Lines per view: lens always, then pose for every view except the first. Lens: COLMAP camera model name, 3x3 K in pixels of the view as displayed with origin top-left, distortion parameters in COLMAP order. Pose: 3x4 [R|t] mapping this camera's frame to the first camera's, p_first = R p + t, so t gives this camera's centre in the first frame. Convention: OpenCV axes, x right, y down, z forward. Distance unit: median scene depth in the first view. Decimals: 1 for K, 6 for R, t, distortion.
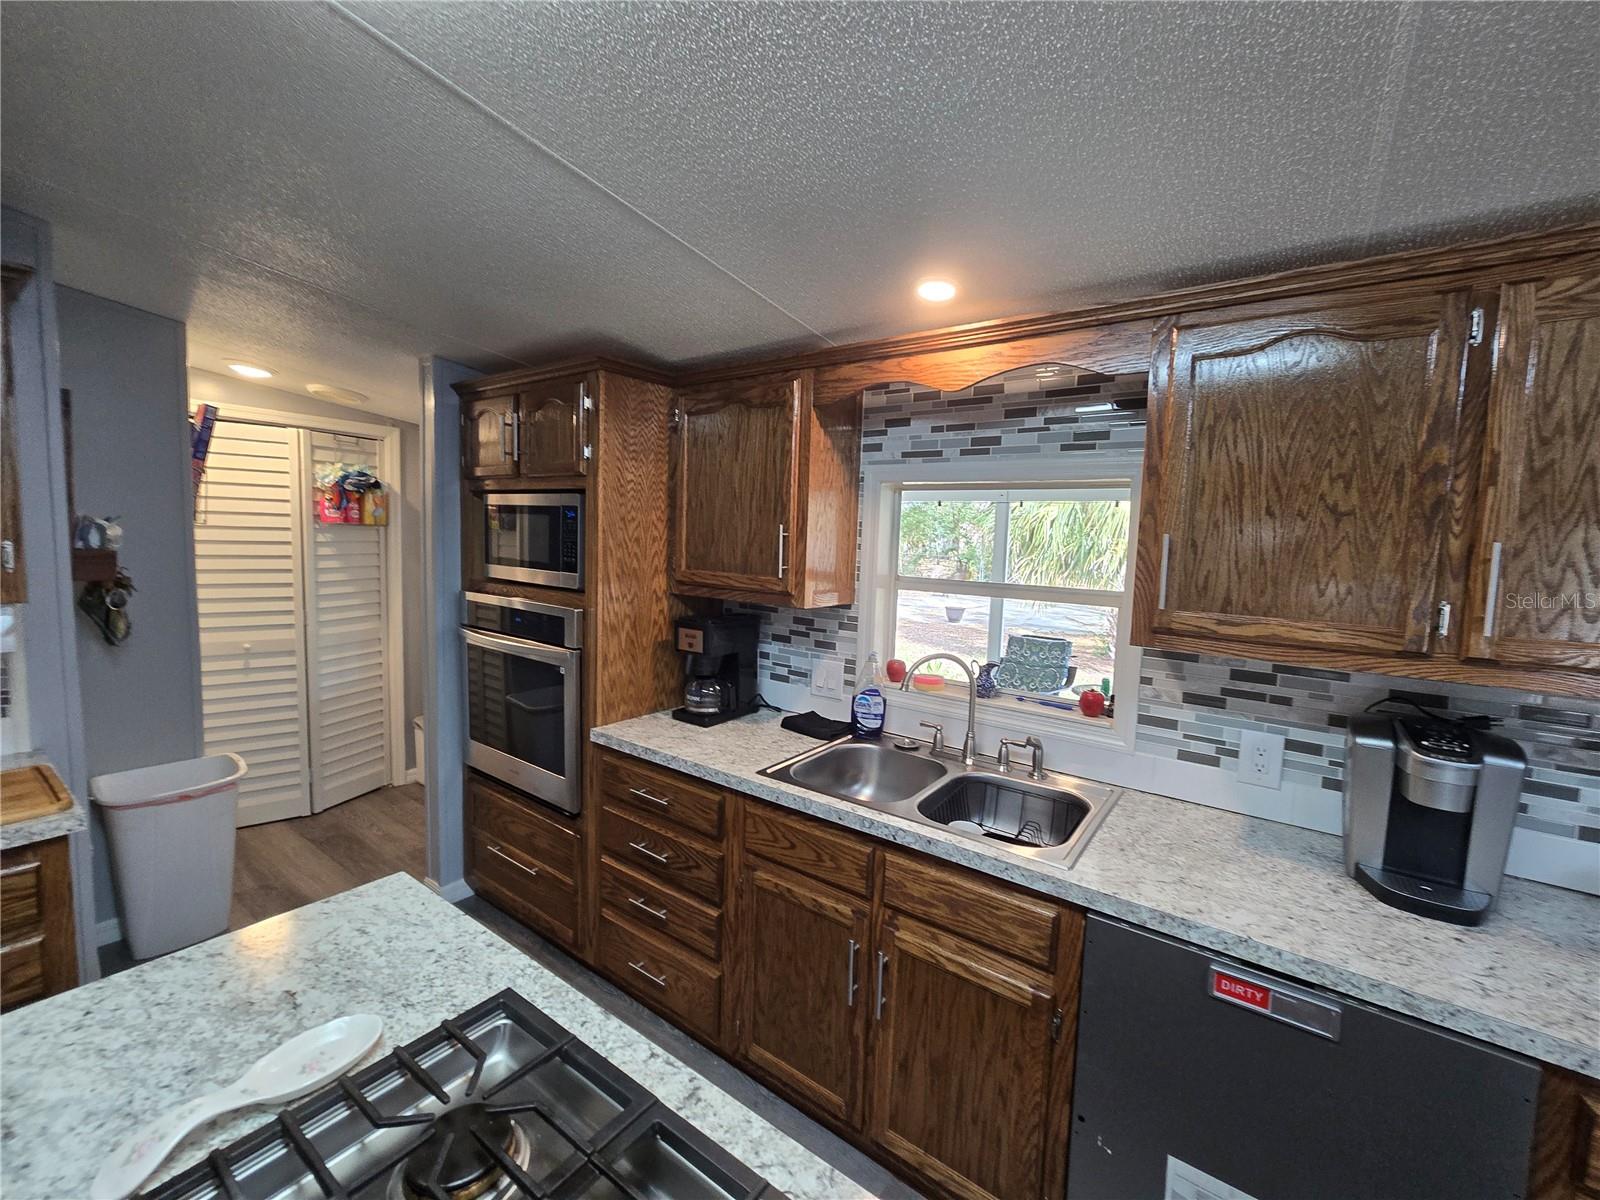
lens RADIAL K [[665.3, 0, 804.4], [0, 665.3, 593.9], [0, 0, 1]] dist [-0.004135, 0.002264]
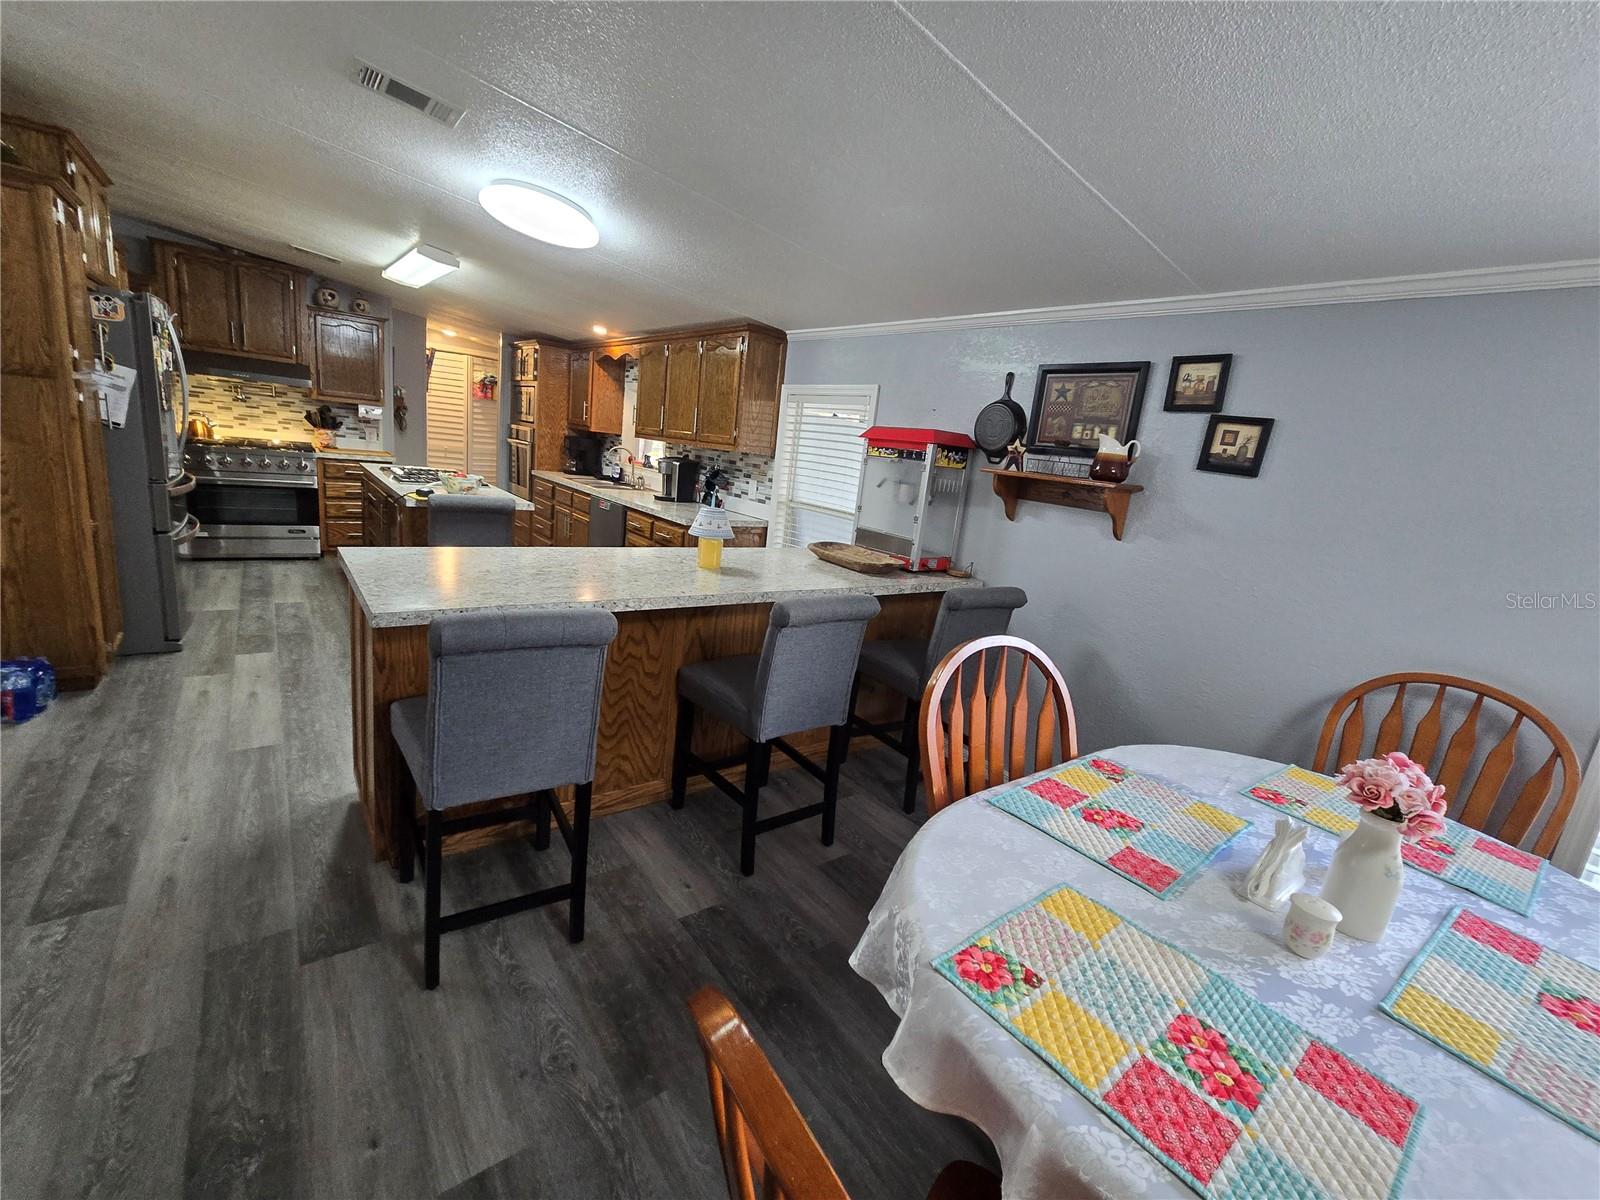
lens RADIAL K [[665.3, 0, 796.2], [0, 665.3, 593.1], [0, 0, 1]] dist [-0.004135, 0.002264]
pose [[0.957820, 0.133468, -0.254493, 1.752977], [-0.104226, 0.986645, 0.125172, 0.272330], [0.267801, -0.093368, 0.958940, -1.690374]]
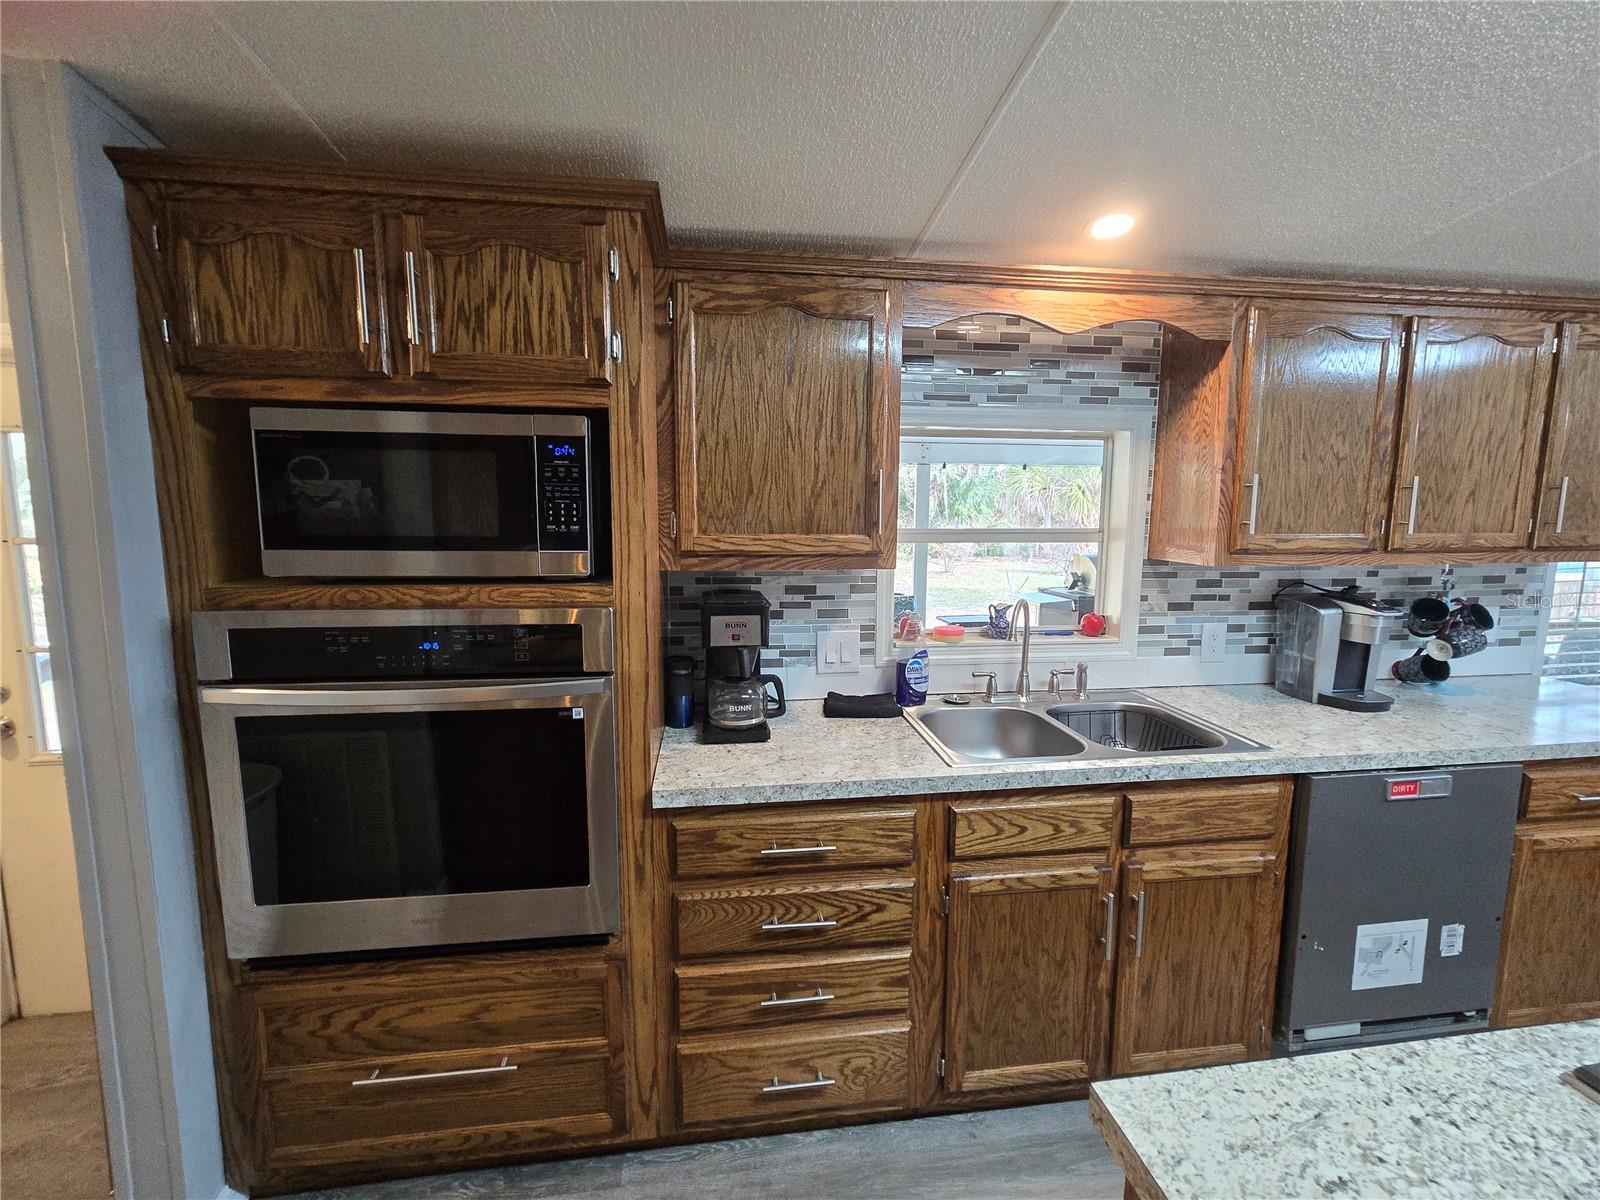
lens RADIAL K [[665.3, 0, 798.8], [0, 665.3, 589.8], [0, 0, 1]] dist [-0.004135, 0.002264]
pose [[0.723192, -0.113022, 0.681336, -0.686897], [0.081669, 0.993592, 0.078133, -0.029002], [-0.685801, -0.000861, 0.727788, 0.476238]]
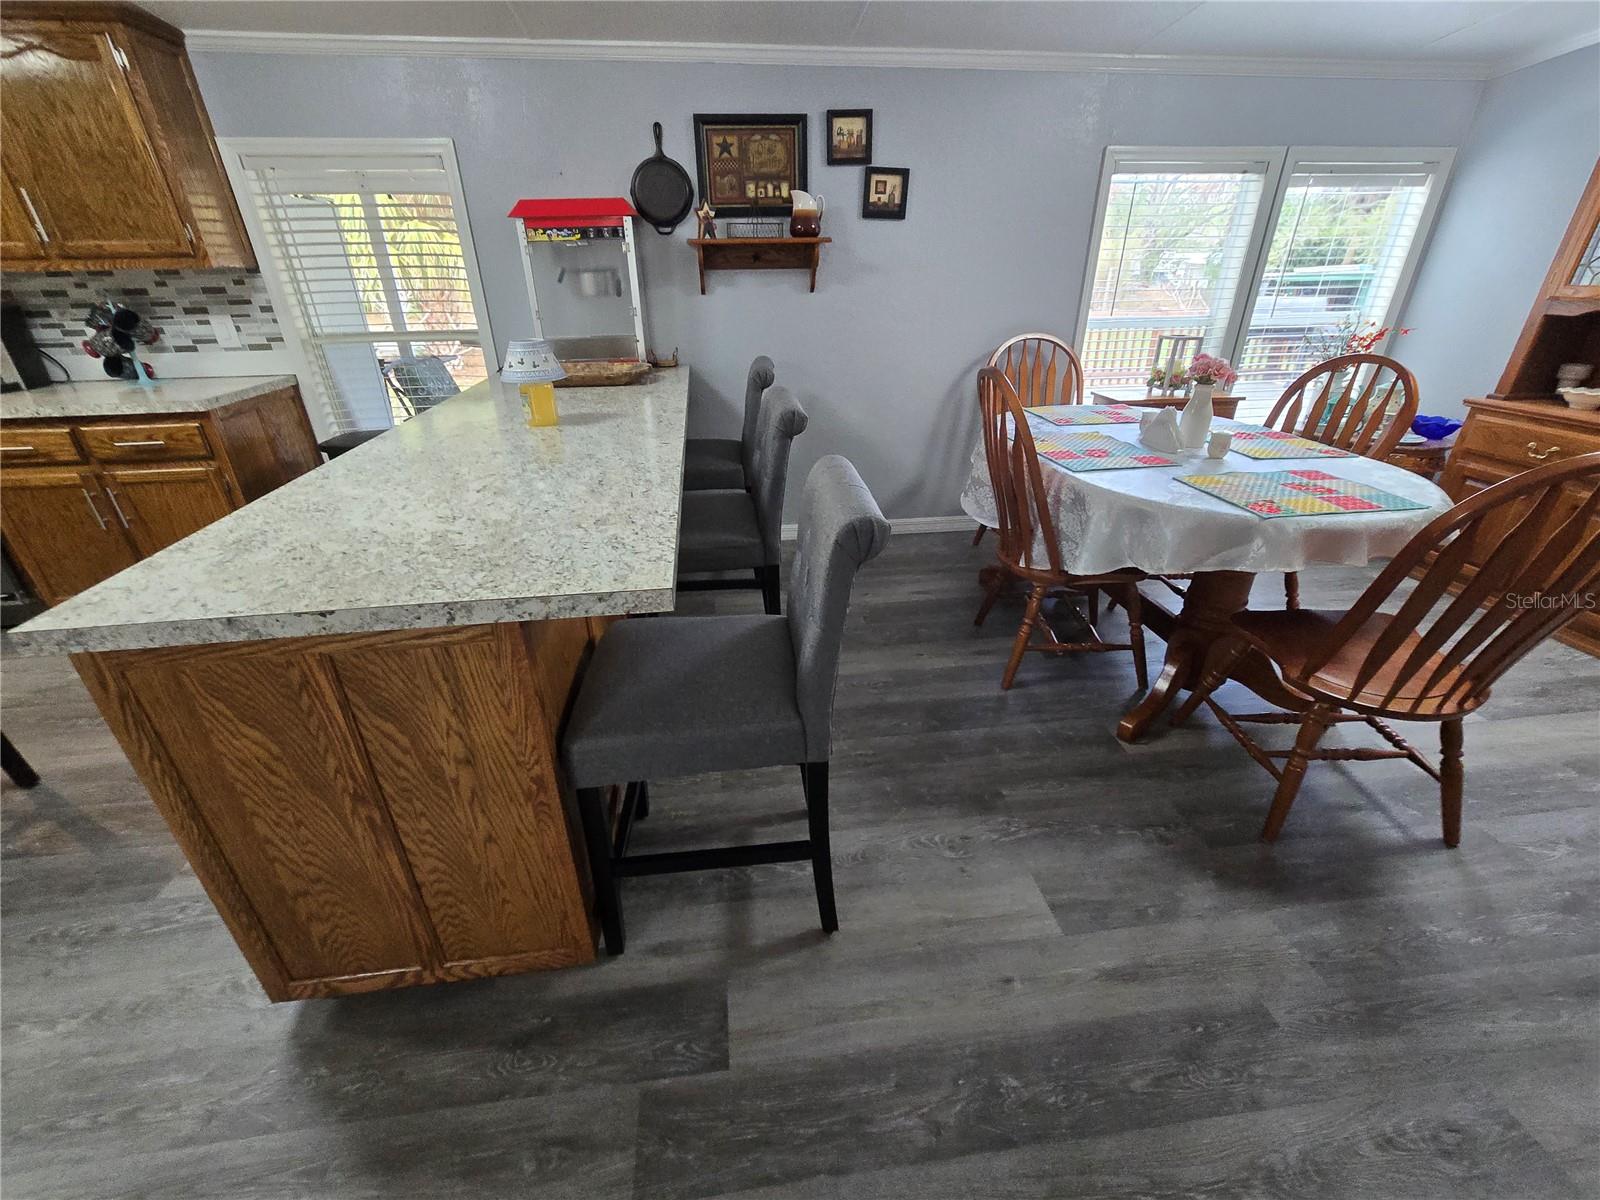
lens RADIAL K [[665.3, 0, 797.6], [0, 665.3, 594.8], [0, 0, 1]] dist [-0.004135, 0.002264]
pose [[0.730077, -0.344012, 0.590461, 0.839675], [0.095366, 0.906883, 0.410449, 0.266874], [-0.676678, -0.243349, 0.694901, -1.459841]]
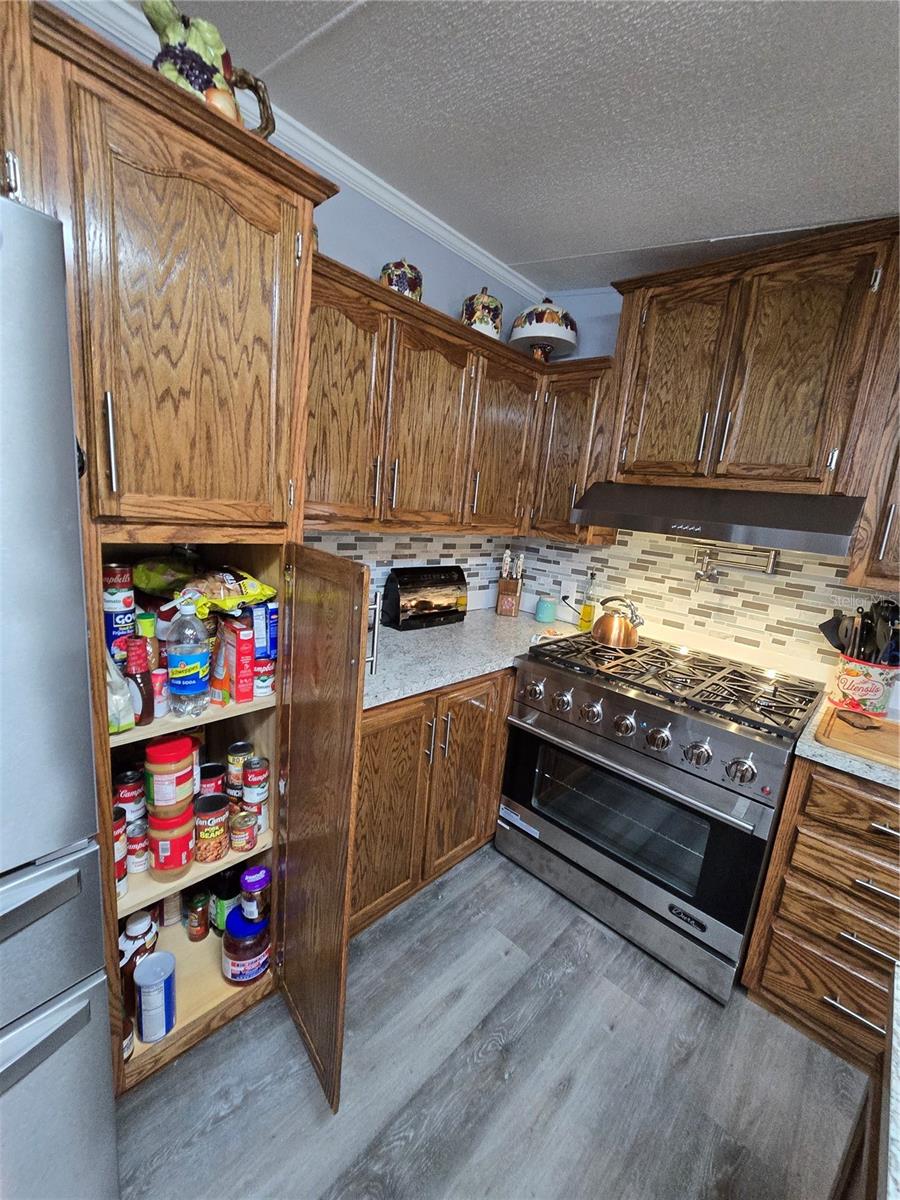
lens RADIAL K [[499.0, 0, 458.4], [0, 499.0, 599.6], [0, 0, 1]] dist [-0.004135, 0.002264]
pose [[-0.109829, 0.150600, -0.982475, -0.225361], [-0.185198, 0.968044, 0.169091, 0.027670], [0.976545, 0.200523, -0.078429, 0.026834]]
